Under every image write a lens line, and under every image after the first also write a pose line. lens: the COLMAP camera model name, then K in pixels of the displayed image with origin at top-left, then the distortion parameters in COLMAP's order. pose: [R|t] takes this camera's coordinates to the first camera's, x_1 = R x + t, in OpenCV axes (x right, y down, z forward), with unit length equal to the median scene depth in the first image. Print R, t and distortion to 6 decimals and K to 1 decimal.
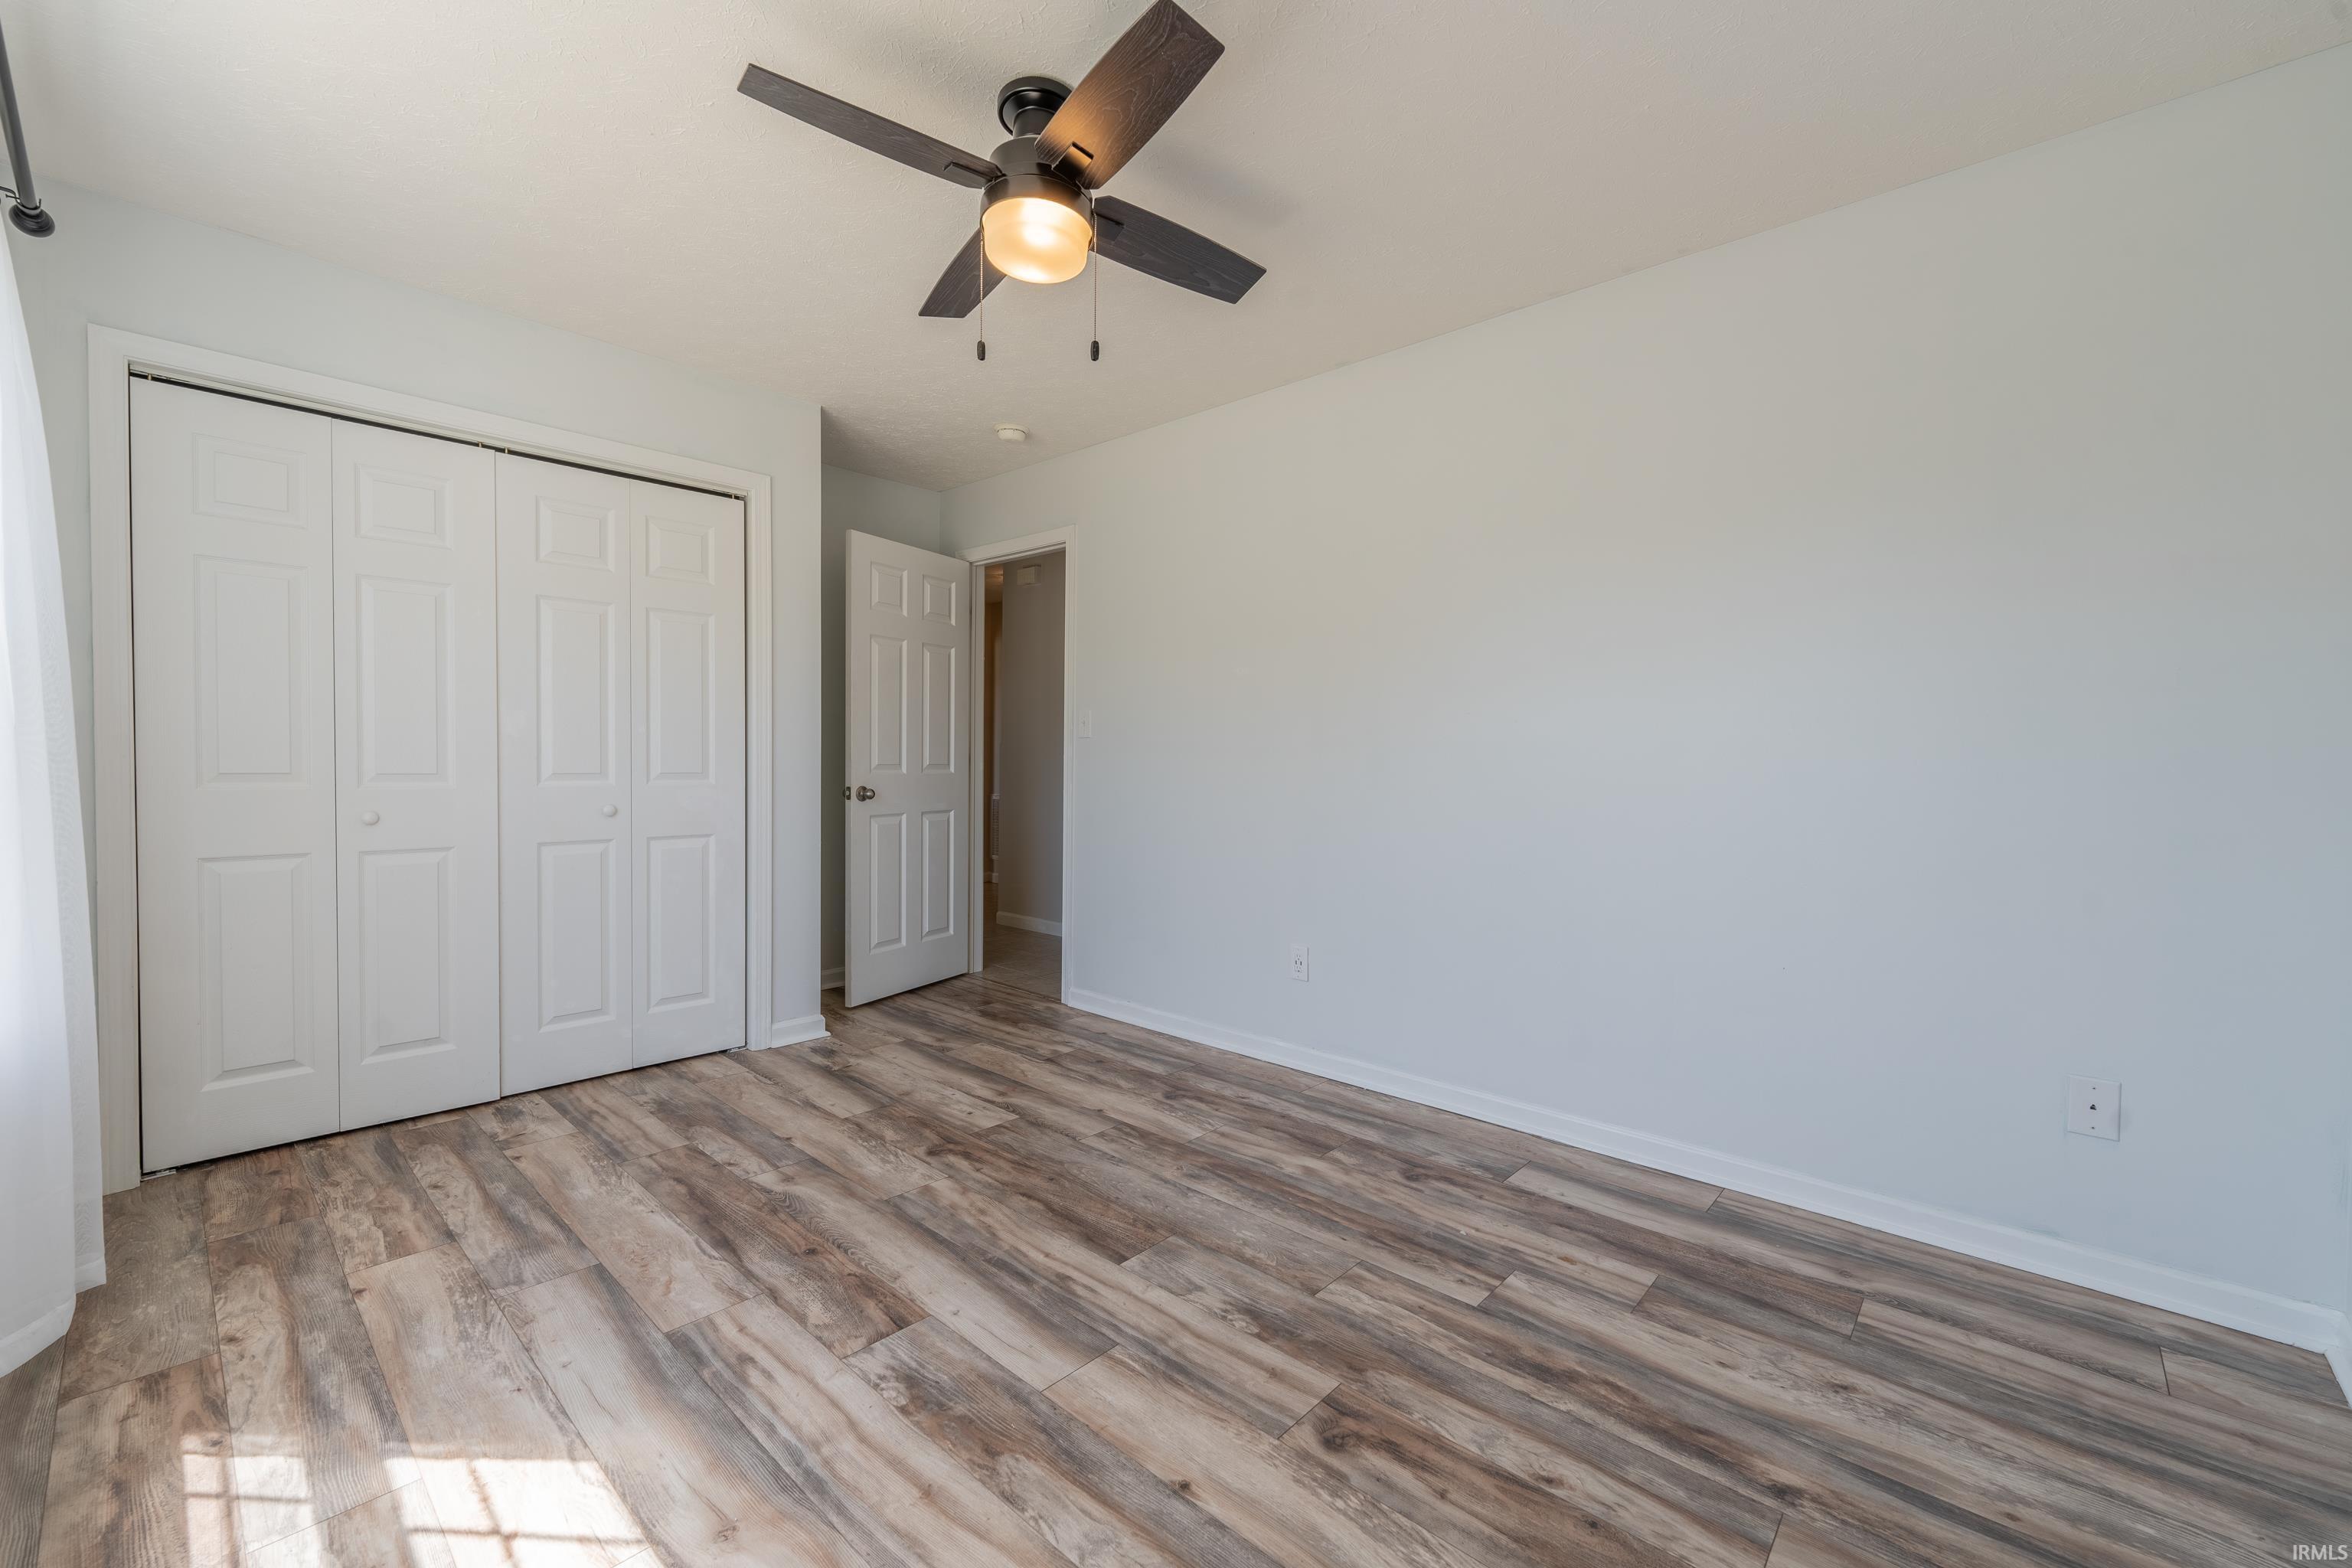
lens RADIAL K [[953.6, 0, 1175.3], [0, 953.6, 781.2], [0, 0, 1]] dist [-0.000152, -0.000974]
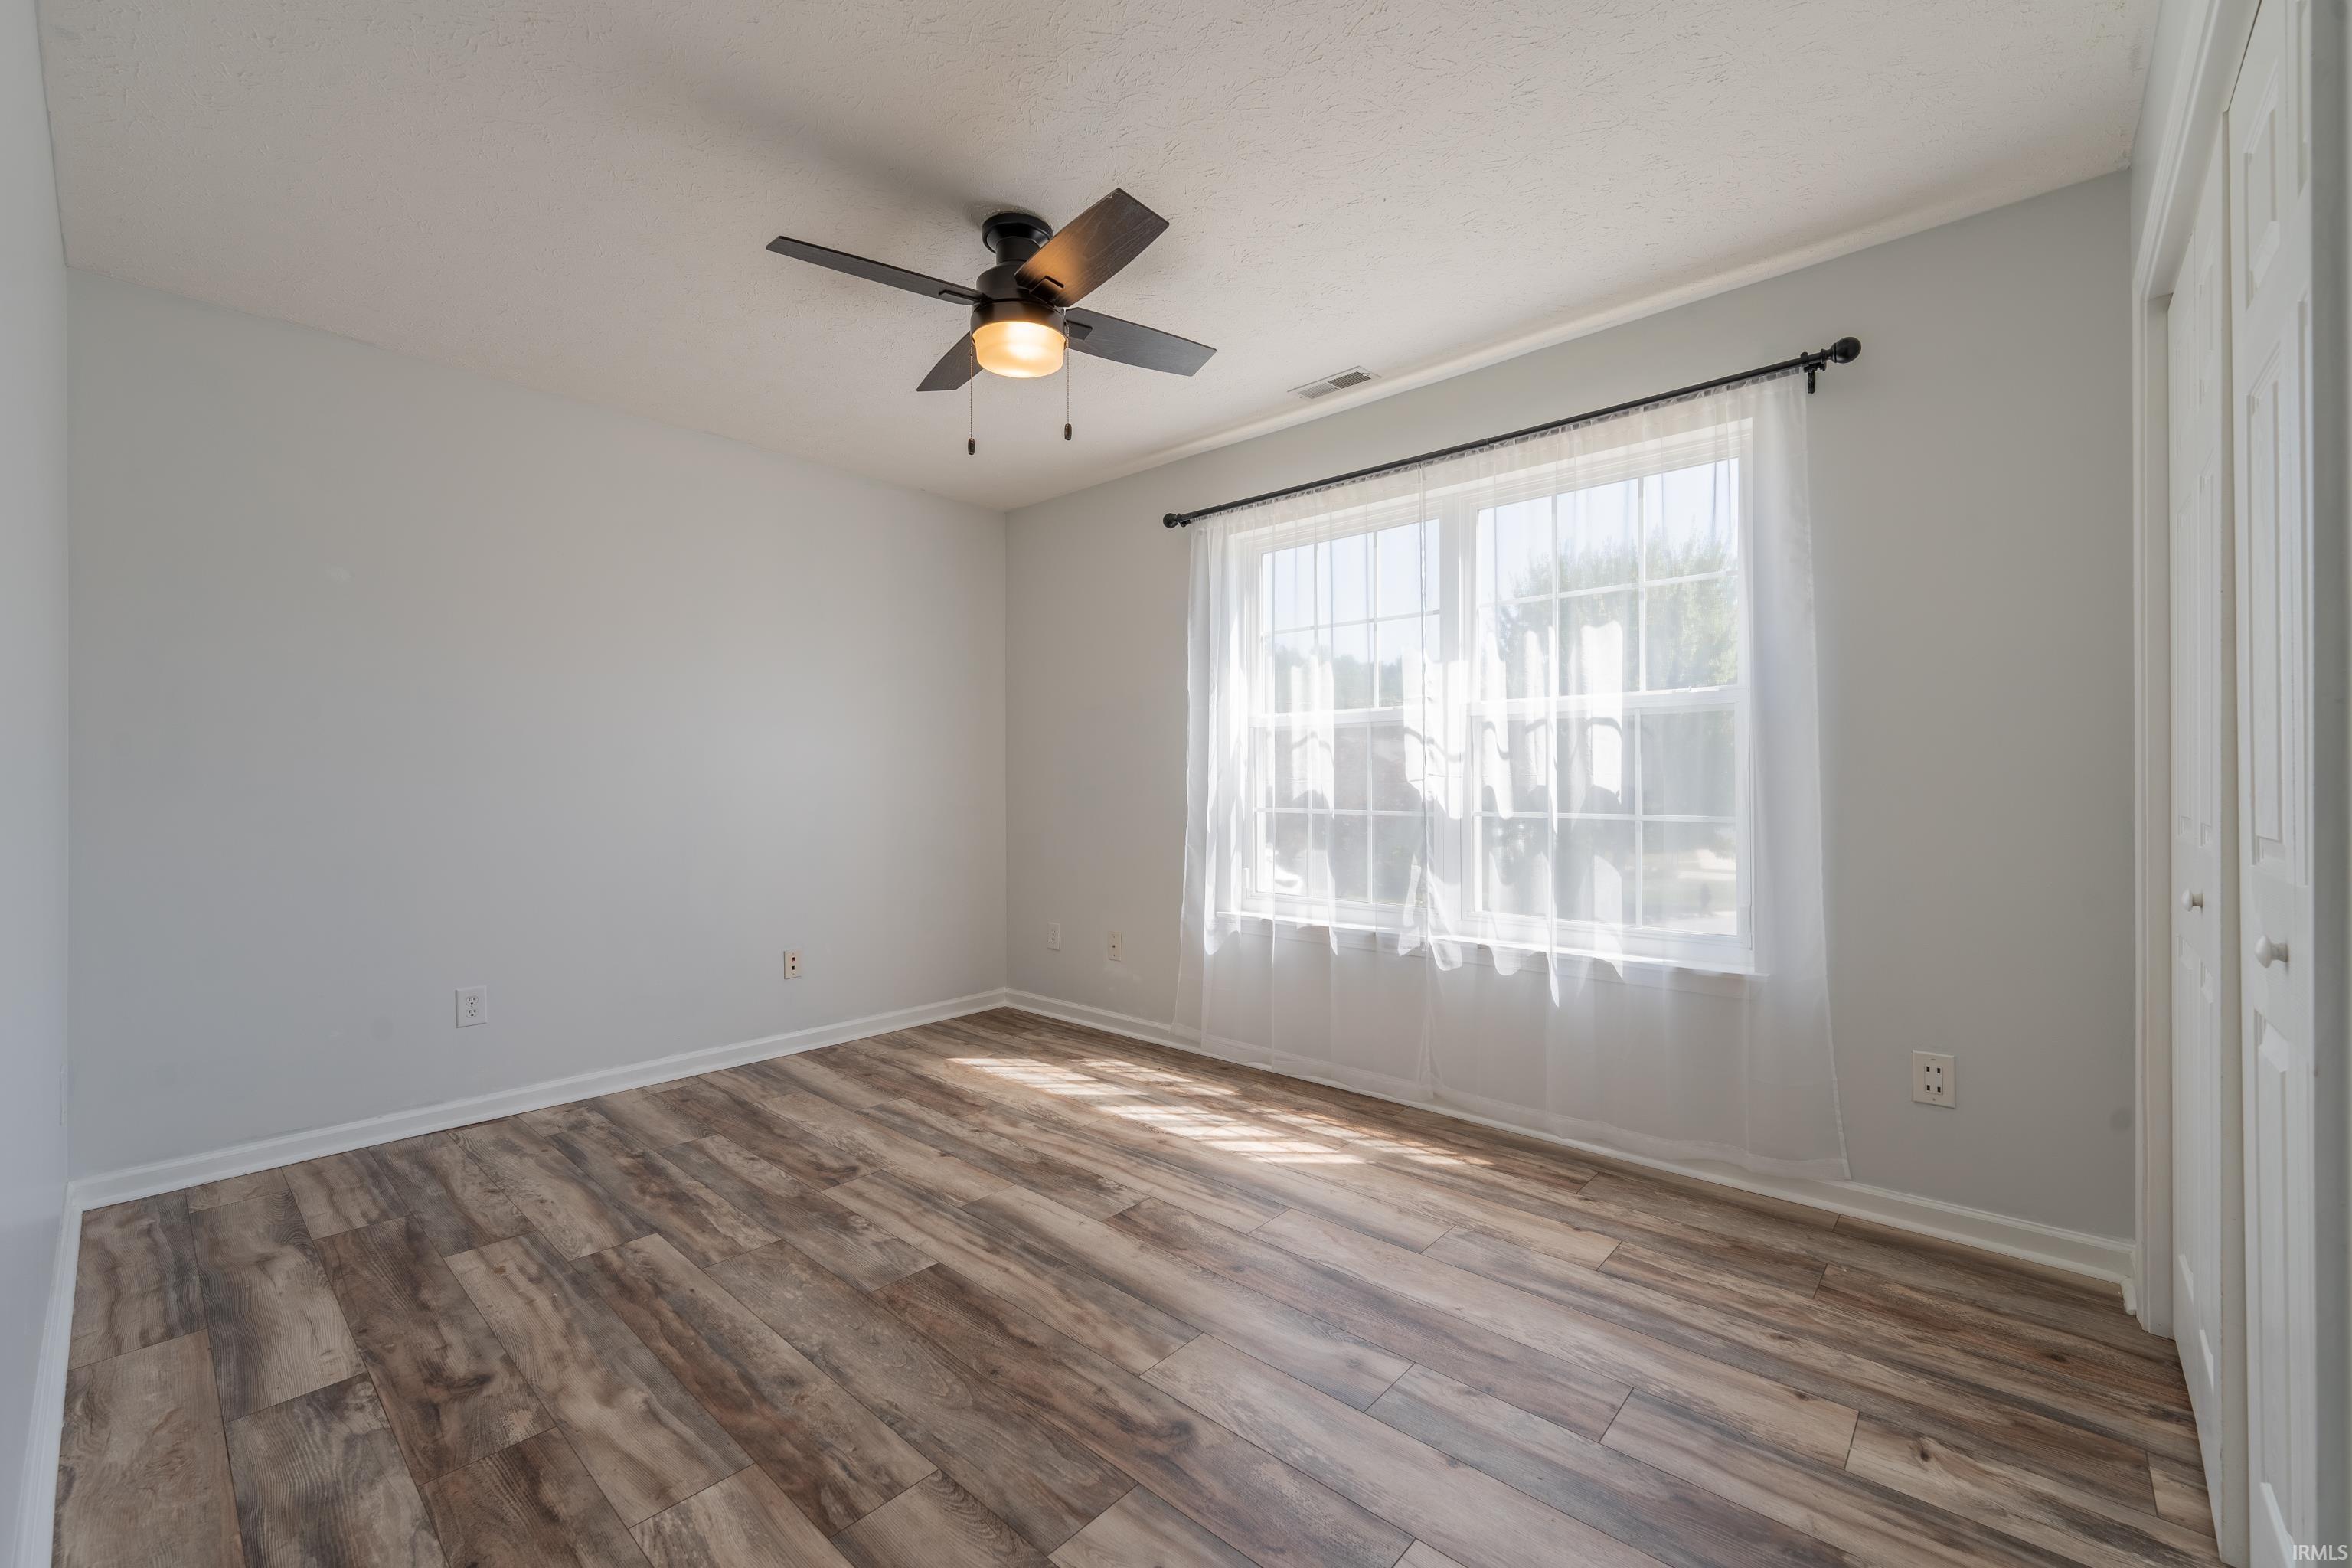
lens RADIAL K [[953.6, 0, 1171.6], [0, 953.6, 775.4], [0, 0, 1]] dist [-0.000152, -0.000974]
pose [[-0.999957, -0.006125, -0.006974, -0.305437], [-0.006237, 0.999851, 0.016118, -0.053424], [0.006874, 0.016161, -0.999846, 2.044429]]
